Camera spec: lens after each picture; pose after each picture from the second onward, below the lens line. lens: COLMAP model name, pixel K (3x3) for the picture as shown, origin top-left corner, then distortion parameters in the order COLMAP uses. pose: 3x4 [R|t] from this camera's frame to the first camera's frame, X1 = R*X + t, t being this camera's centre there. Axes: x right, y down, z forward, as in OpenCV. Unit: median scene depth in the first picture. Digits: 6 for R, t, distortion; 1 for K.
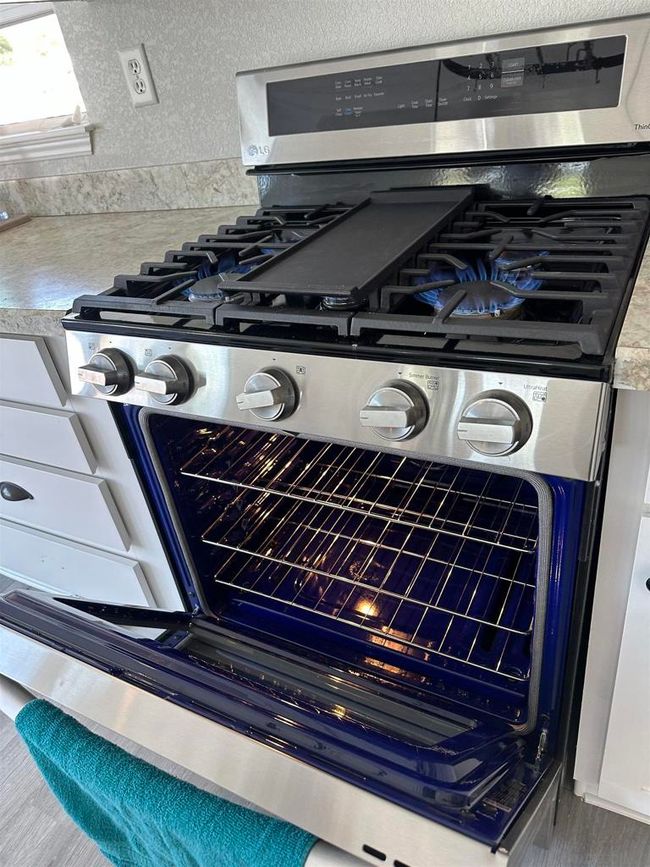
lens RADIAL K [[605.8, 0, 325.0], [0, 605.8, 433.5], [0, 0, 1]] dist [0.091951, -0.112966]
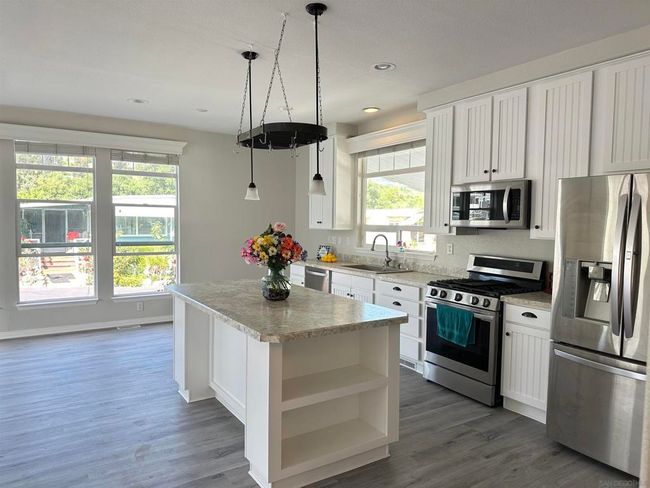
lens RADIAL K [[455.2, 0, 321.2], [0, 455.2, 245.5], [0, 0, 1]] dist [0.084418, -0.110958]
pose [[0.857984, 0.187017, -0.478422, 0.574956], [-0.381252, 0.856024, -0.349100, 1.097265], [0.344252, 0.481921, 0.805756, -2.392836]]
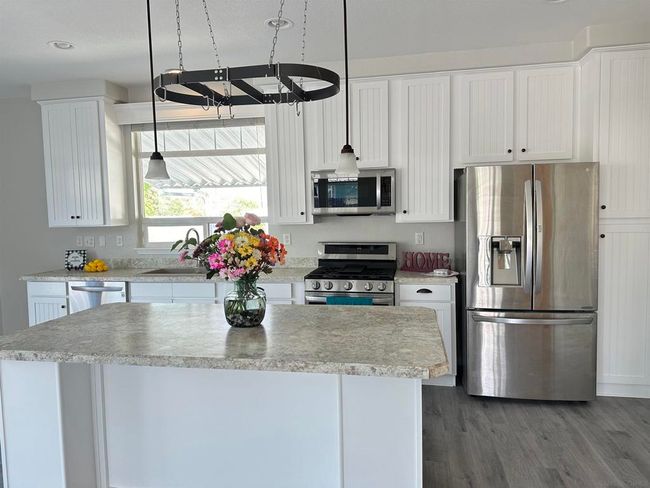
lens RADIAL K [[454.2, 0, 327.3], [0, 454.2, 240.5], [0, 0, 1]] dist [0.091951, -0.112966]
pose [[0.946194, 0.110744, 0.304060, -1.133679], [0.054192, 0.872121, -0.486280, 1.149138], [-0.319030, 0.476593, 0.819194, -1.960564]]
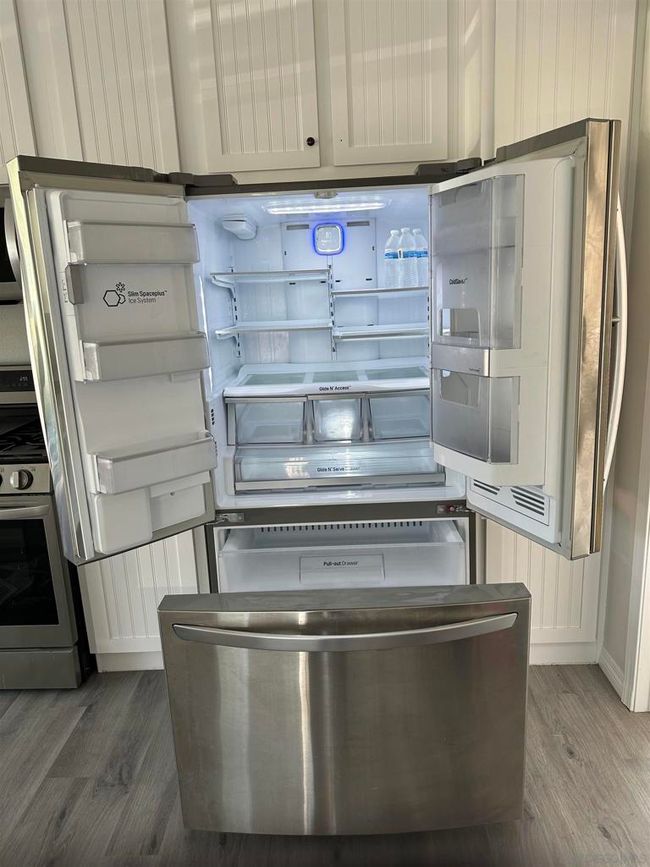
lens RADIAL K [[607.2, 0, 325.0], [0, 607.2, 433.5], [0, 0, 1]] dist [0.084418, -0.110958]
pose [[0.900204, -0.003659, 0.435453, 0.152625], [0.167623, 0.925827, -0.338744, 0.584177], [-0.401914, 0.377931, 0.834046, -1.294324]]
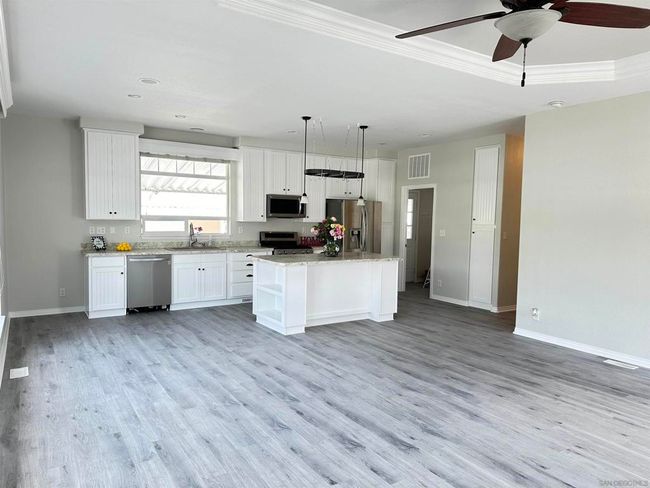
lens RADIAL K [[453.4, 0, 323.4], [0, 453.4, 245.3], [0, 0, 1]] dist [0.134087, -0.177698]
pose [[0.480505, 0.101527, 0.871096, -5.336283], [0.381862, 0.869952, -0.312033, 1.986692], [-0.789491, 0.482572, 0.379246, -2.133455]]
